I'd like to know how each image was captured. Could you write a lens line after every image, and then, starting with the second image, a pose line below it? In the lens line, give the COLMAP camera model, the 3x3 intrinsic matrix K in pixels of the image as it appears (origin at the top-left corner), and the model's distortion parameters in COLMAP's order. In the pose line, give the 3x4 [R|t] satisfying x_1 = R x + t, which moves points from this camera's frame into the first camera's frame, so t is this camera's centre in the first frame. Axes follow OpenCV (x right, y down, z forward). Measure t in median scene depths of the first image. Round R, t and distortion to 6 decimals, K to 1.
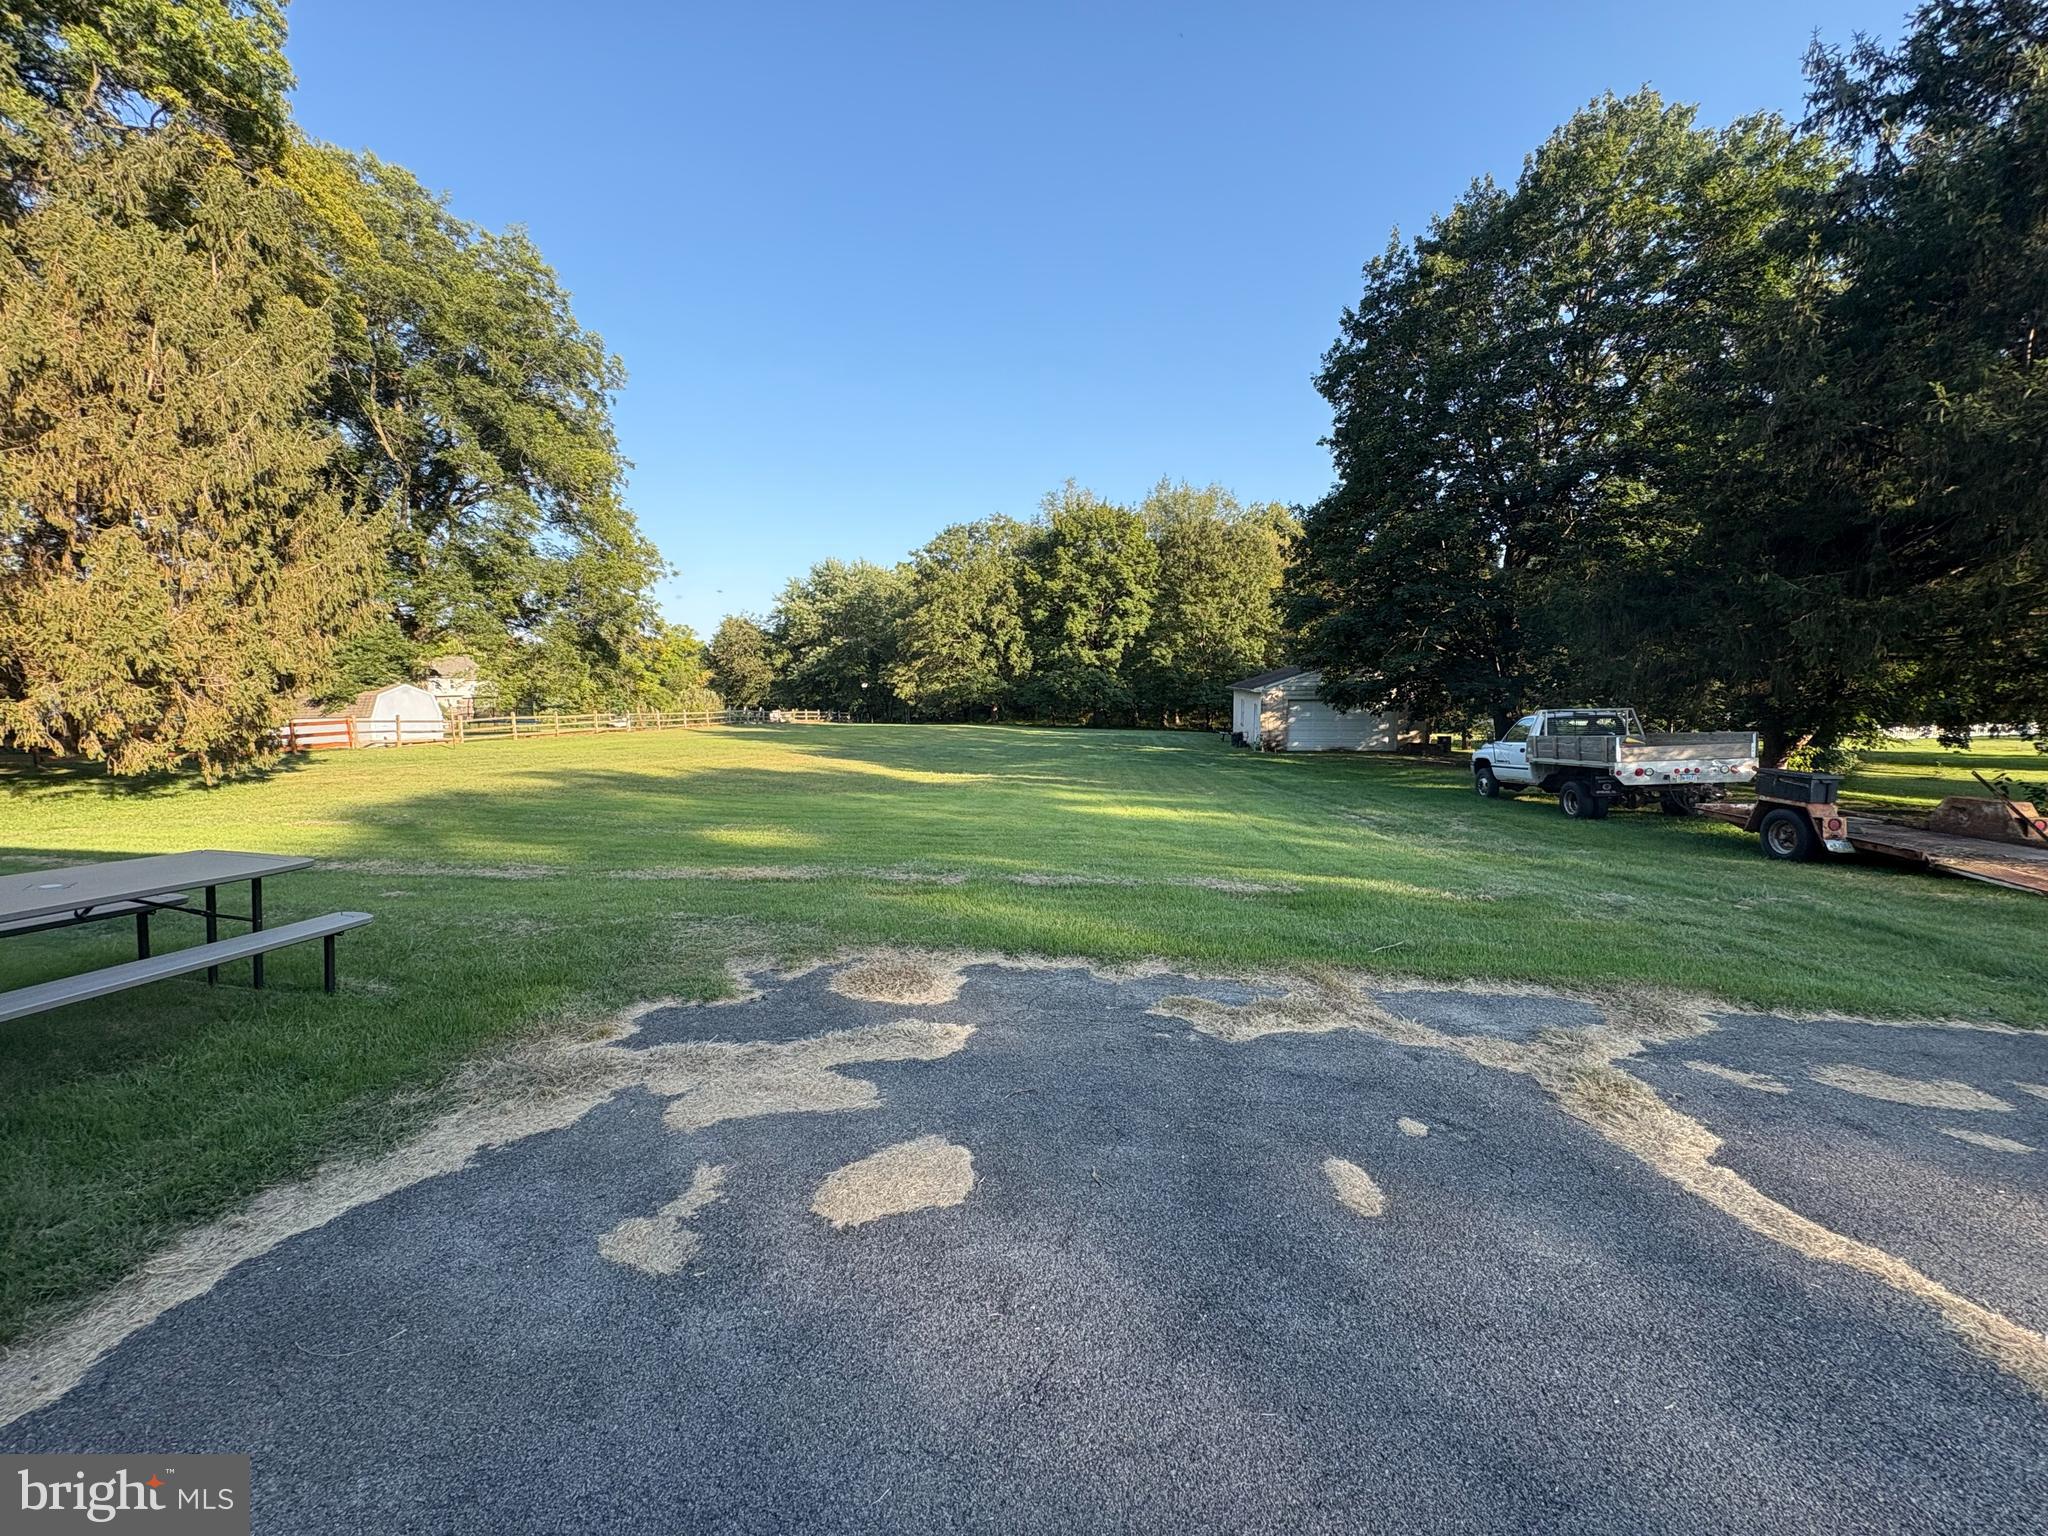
lens RADIAL K [[814.4, 0, 1023.2], [0, 814.4, 771.7], [0, 0, 1]] dist [0.003133, 0.000198]
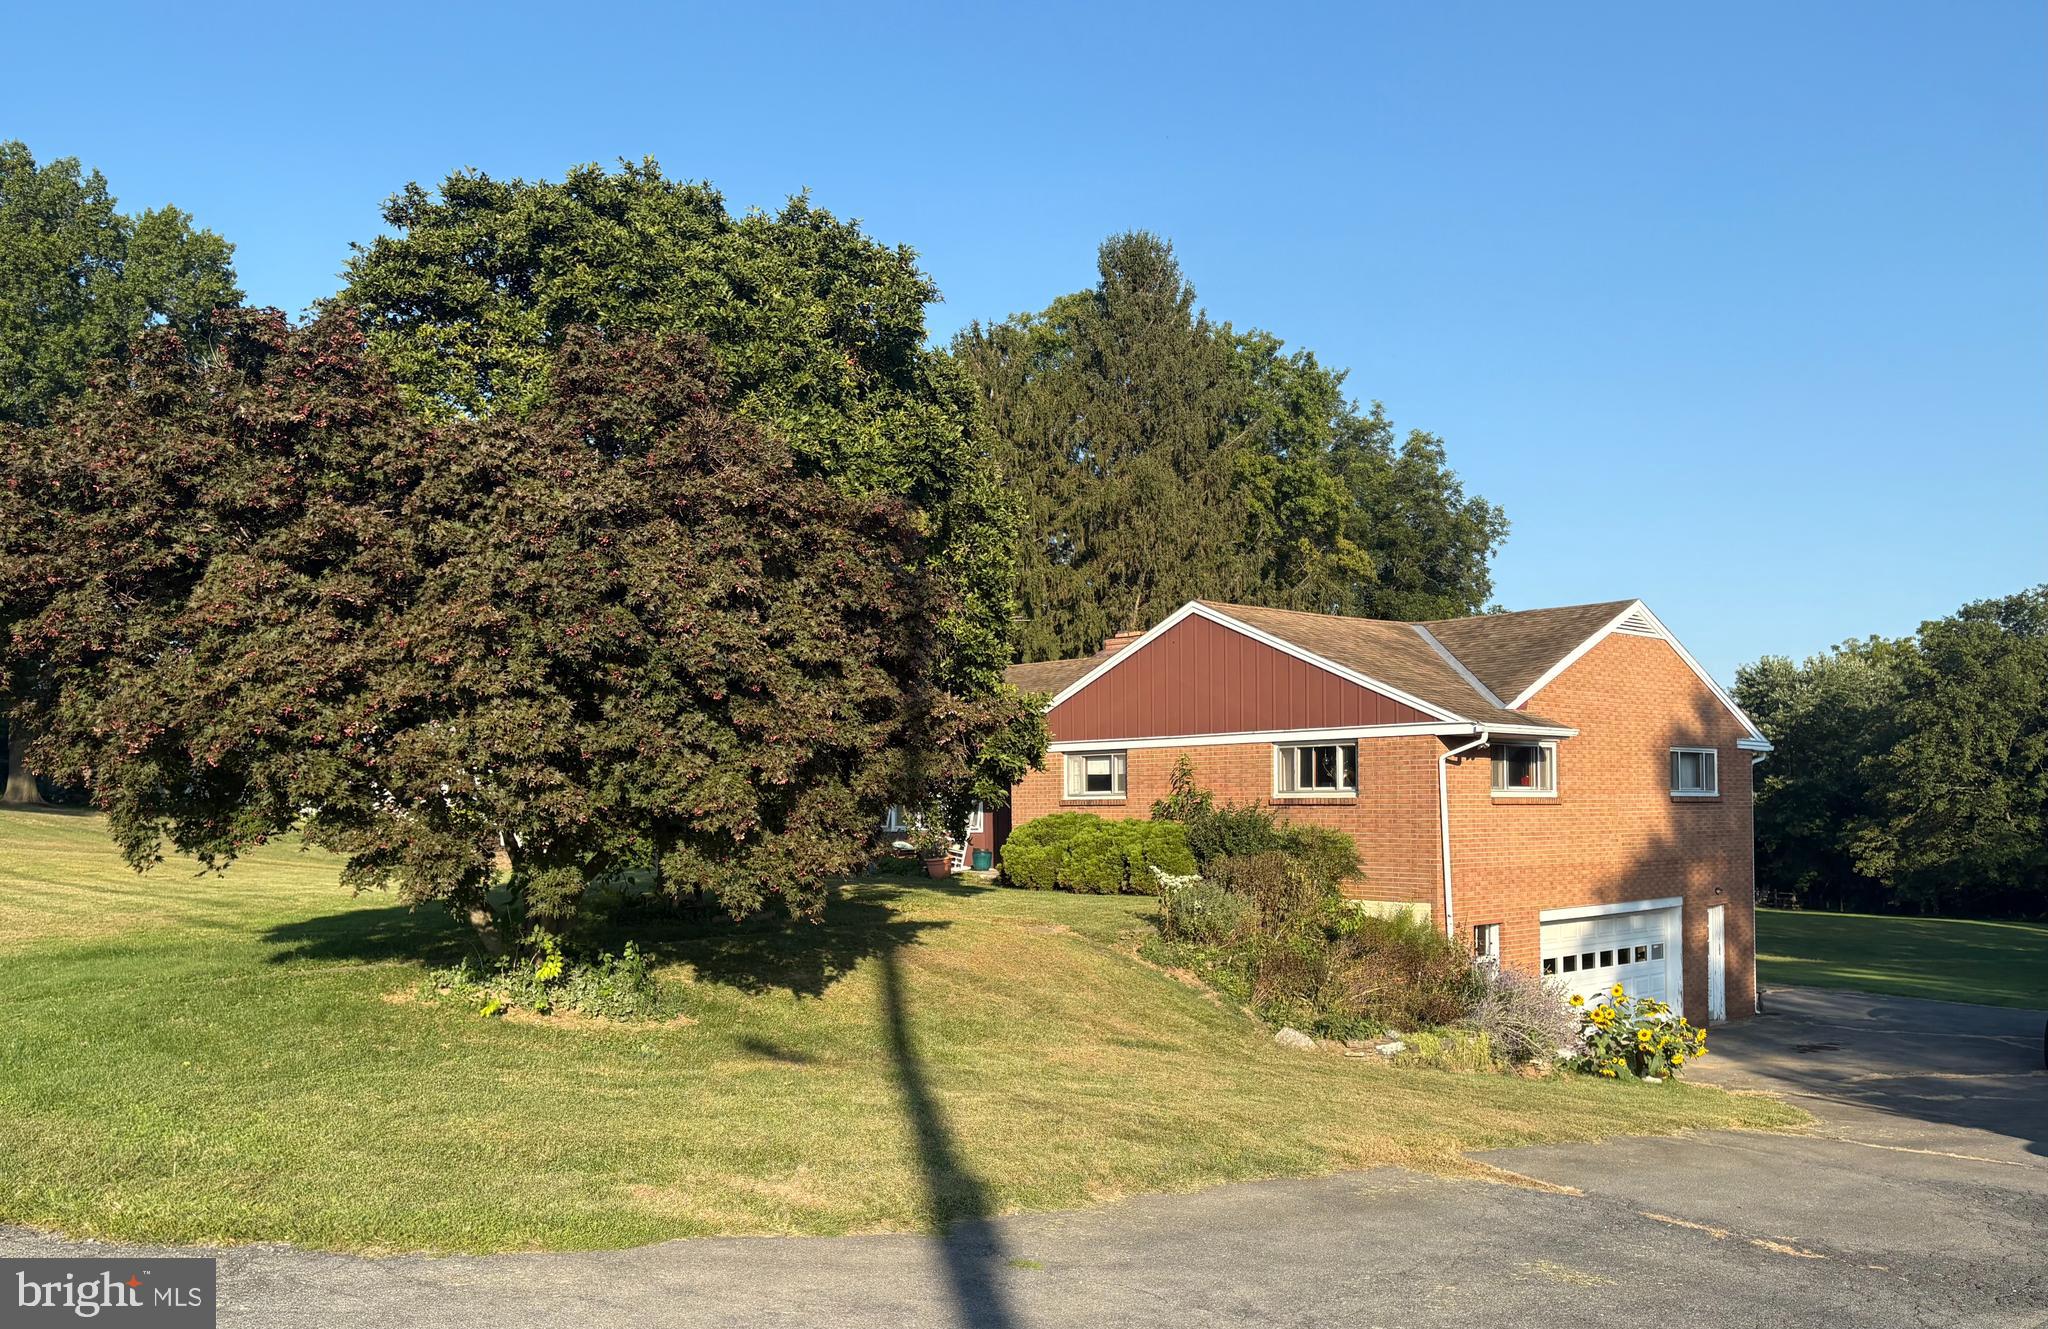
lens RADIAL K [[1617.9, 0, 1022.6], [0, 1617.9, 669.2], [0, 0, 1]] dist [0.008038, 0.002651]
pose [[0.775418, -0.038795, -0.630255, 0.157534], [-0.088877, 0.981469, -0.169762, 0.032658], [0.625162, 0.187652, 0.757601, -0.479625]]
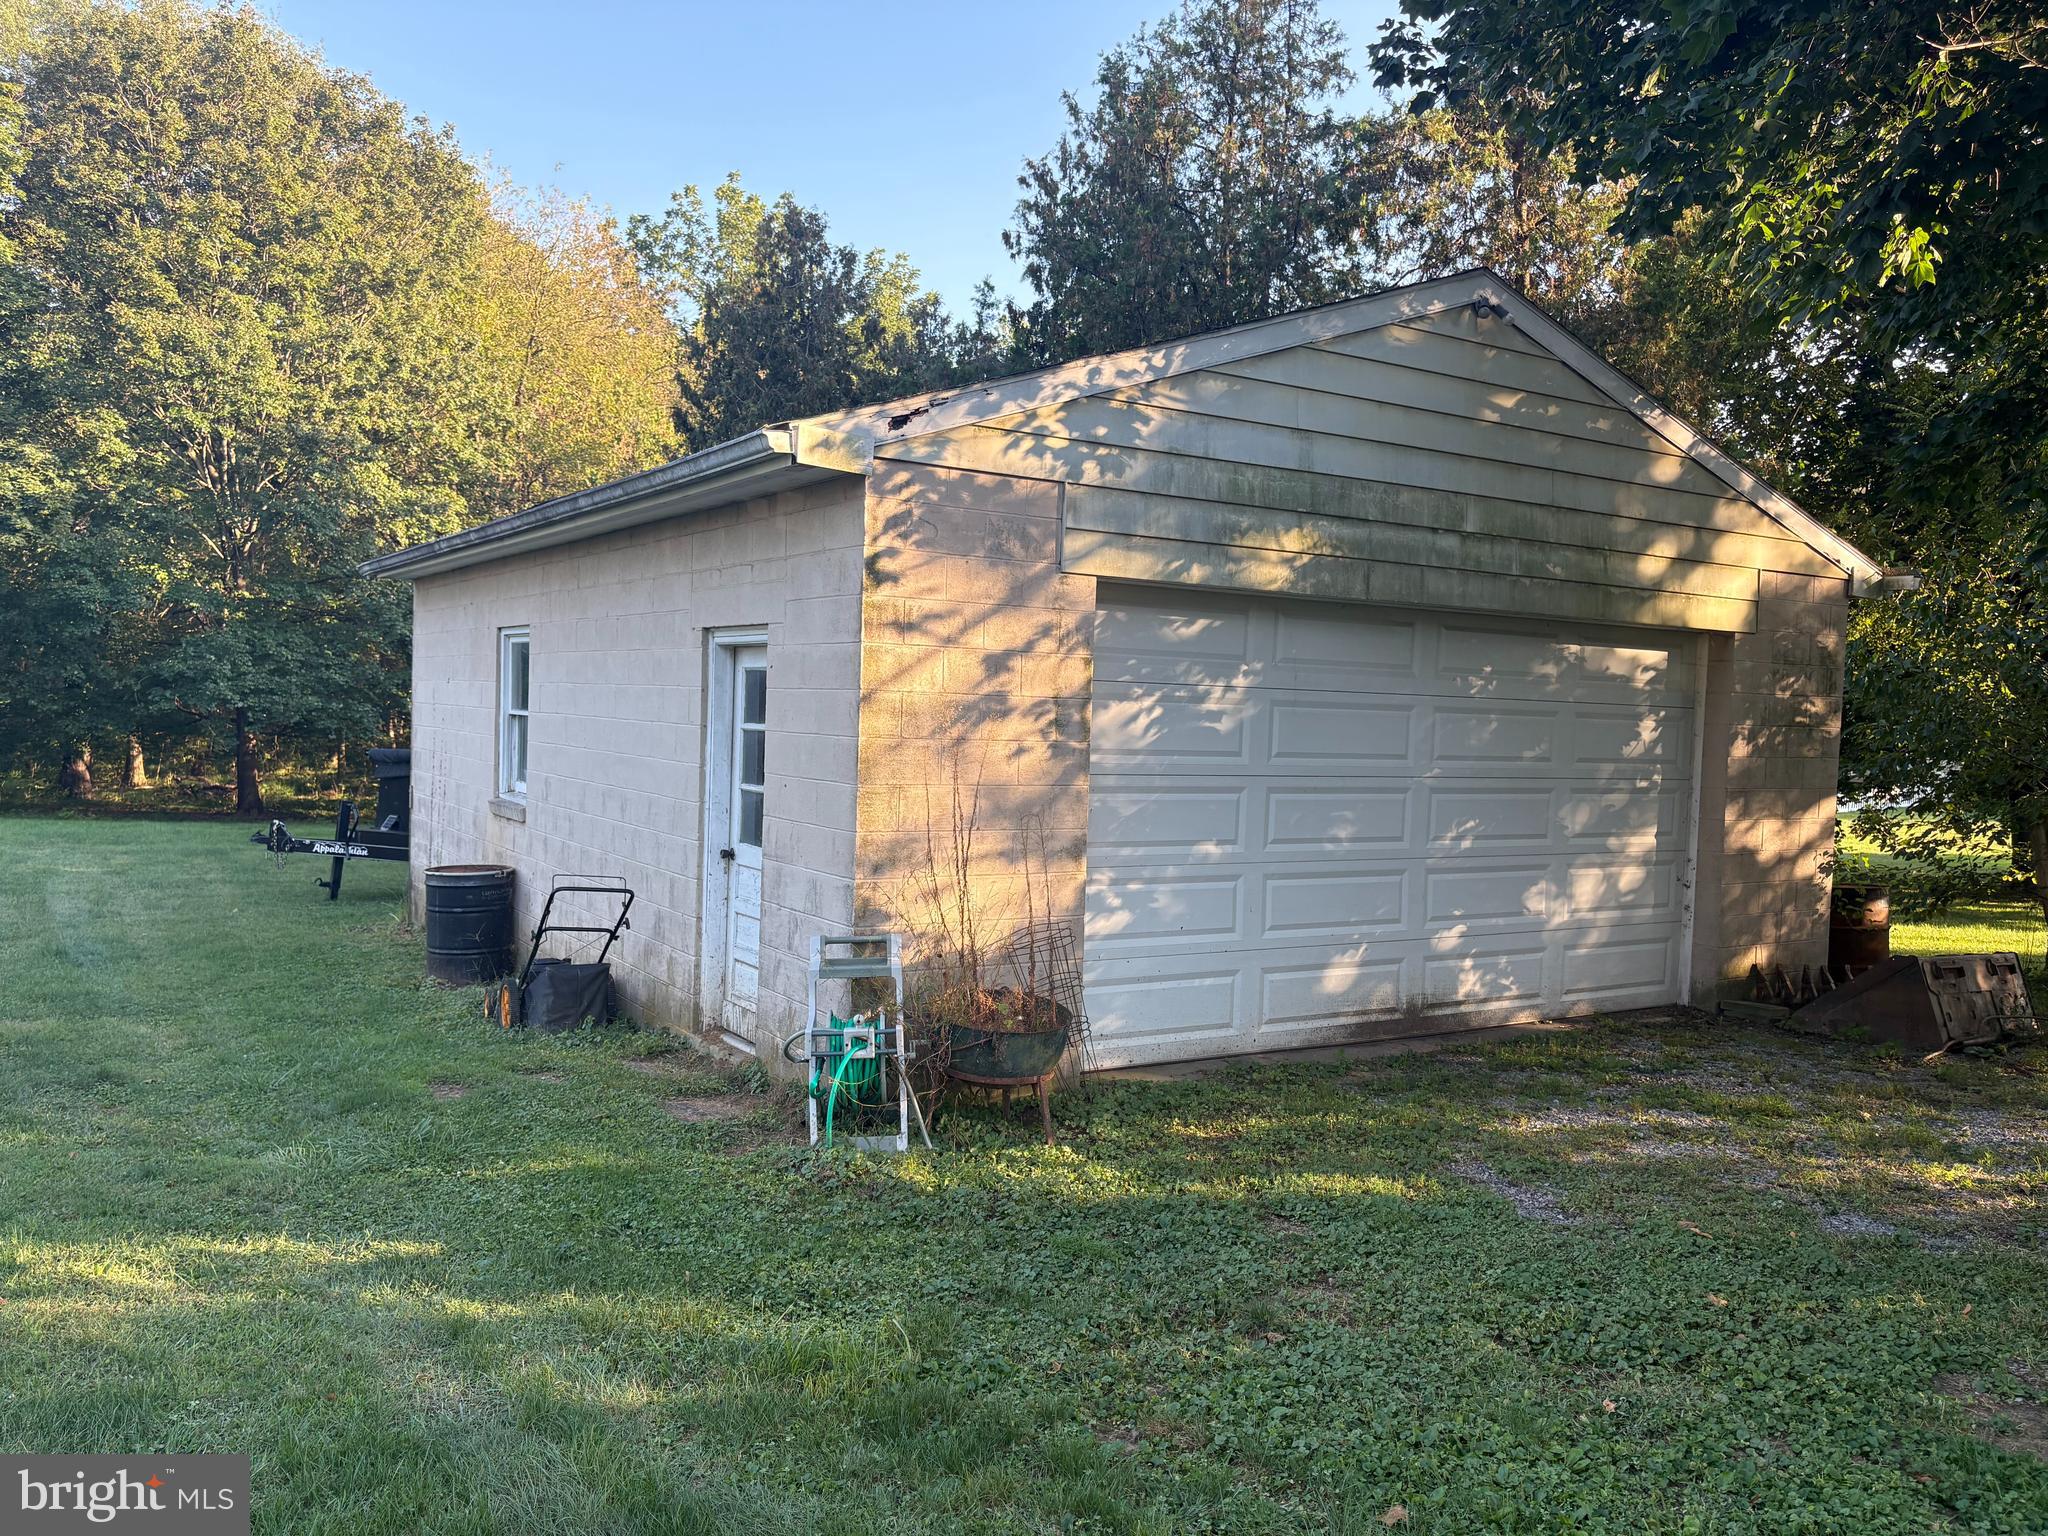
lens RADIAL K [[1519.4, 0, 1026.1], [0, 1519.4, 762.2], [0, 0, 1]] dist [0.007452, 0.004245]
pose [[0.771934, 0.016916, 0.635478, 0.112829], [0.027135, 0.997858, -0.059524, -0.028241], [-0.635124, 0.063193, 0.769821, 0.466786]]
